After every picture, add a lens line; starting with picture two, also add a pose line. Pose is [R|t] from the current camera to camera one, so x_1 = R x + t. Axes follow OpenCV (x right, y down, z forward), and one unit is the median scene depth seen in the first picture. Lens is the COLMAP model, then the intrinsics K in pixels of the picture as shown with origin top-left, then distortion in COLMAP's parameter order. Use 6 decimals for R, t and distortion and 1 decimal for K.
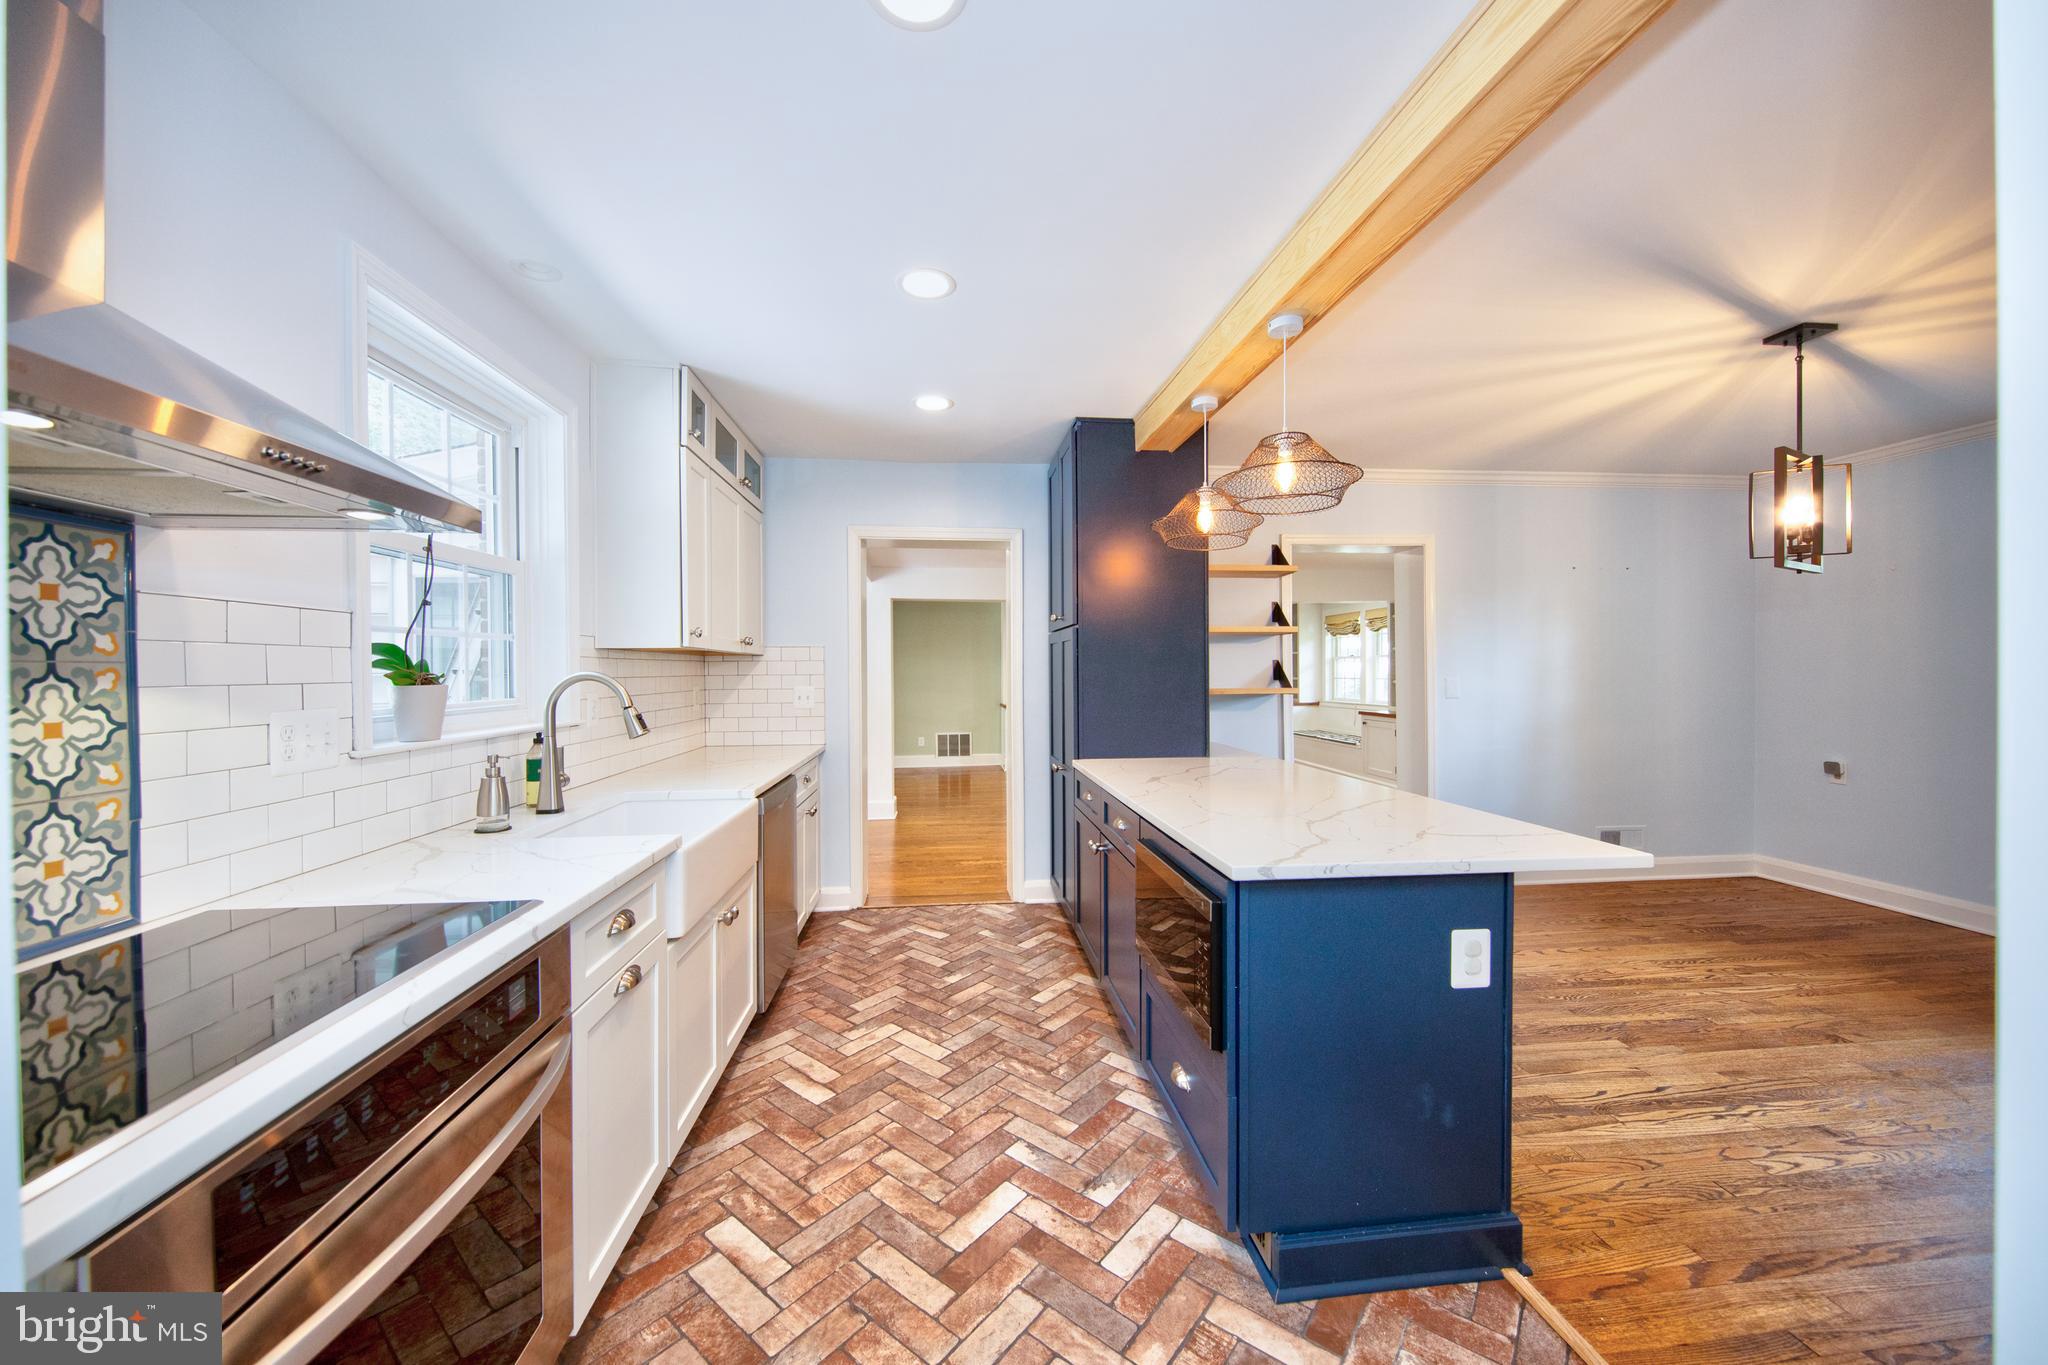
lens RADIAL K [[734.3, 0, 1028.8], [0, 734.3, 681.8], [0, 0, 1]] dist [0.000343, -0.001421]
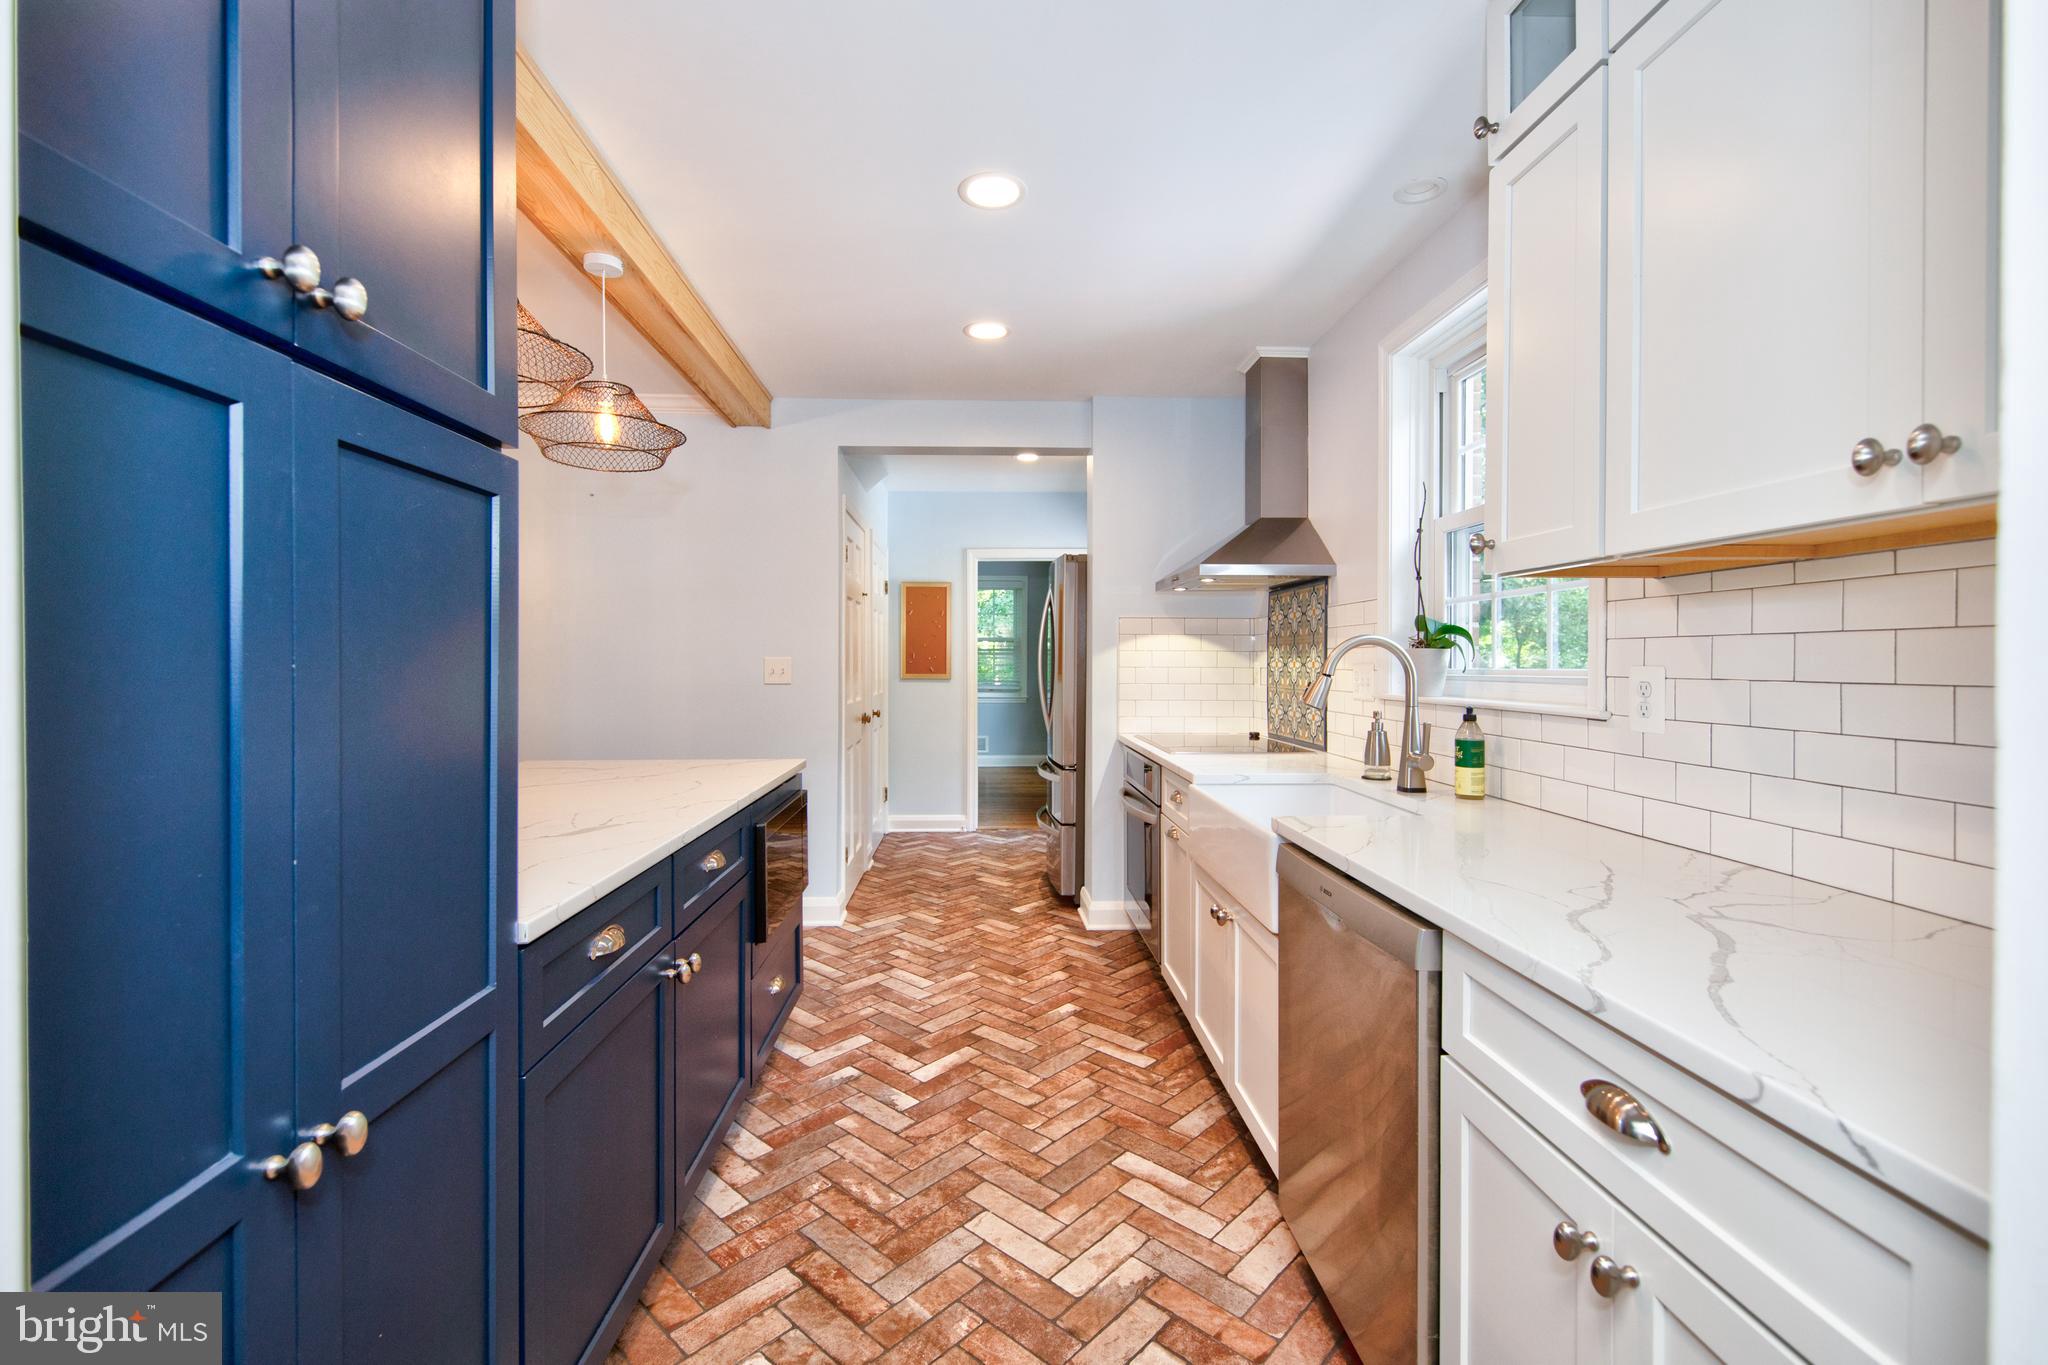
lens RADIAL K [[897.4, 0, 1038.9], [0, 897.4, 668.7], [0, 0, 1]] dist [0.000596, 0.000018]
pose [[-0.998740, 0.001729, 0.050160, -0.215270], [0.002980, 0.999686, 0.024883, -0.001120], [-0.050101, 0.025001, -0.998431, 1.814530]]
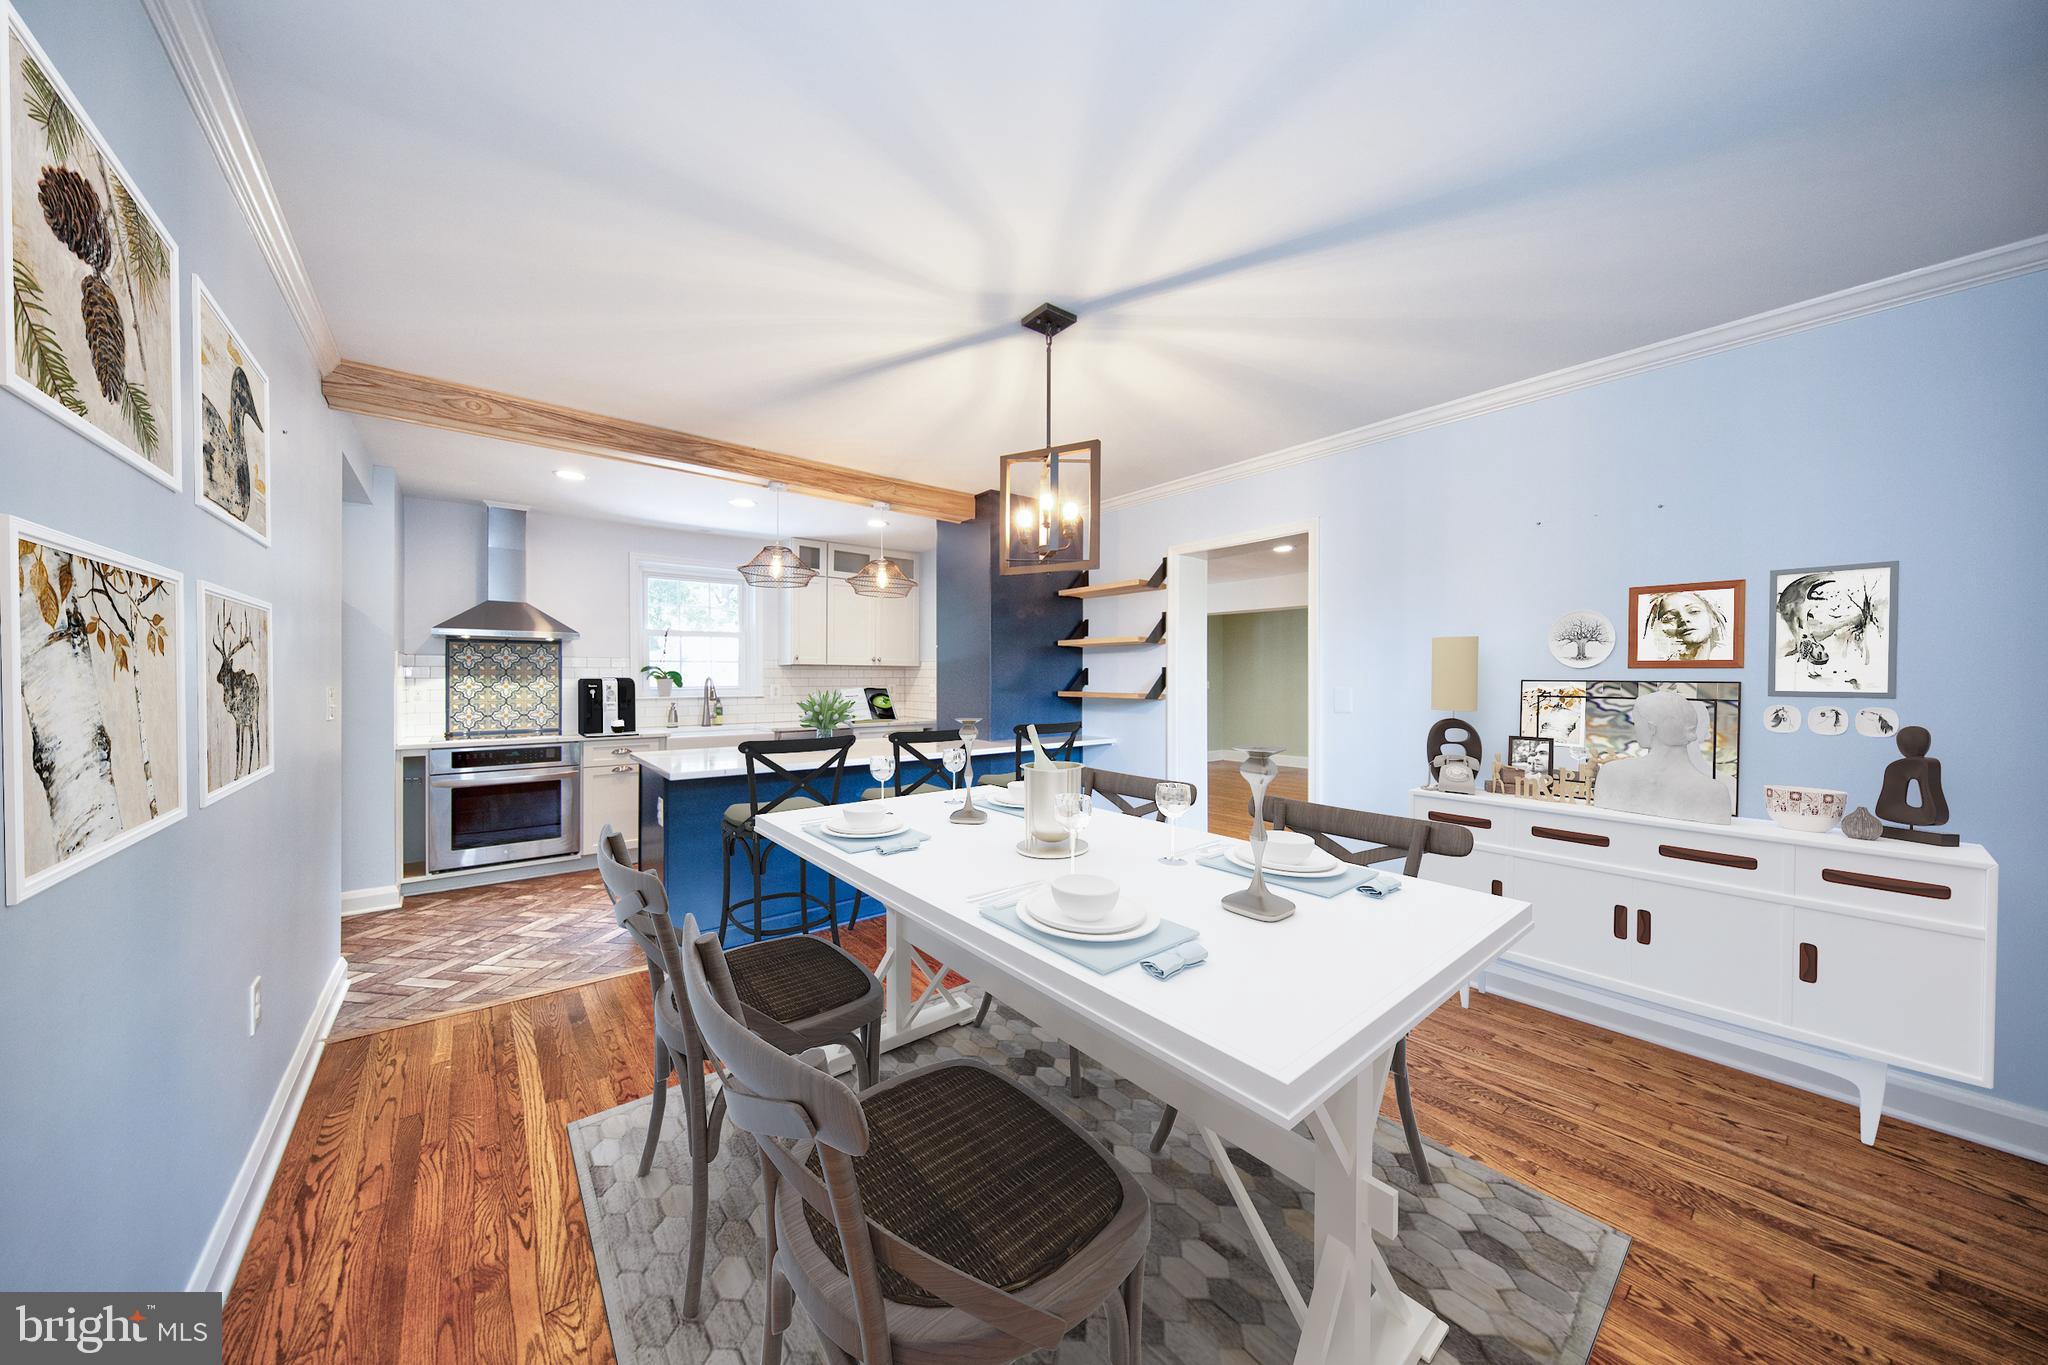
lens RADIAL K [[670.4, 0, 1016.3], [0, 670.4, 688.5], [0, 0, 1]] dist [-0.000068, 0.000109]
pose [[0.550820, 0.024086, -0.834277, 1.778465], [-0.017213, 0.999699, 0.017497, -0.022638], [0.834447, 0.004723, 0.551068, 0.503783]]
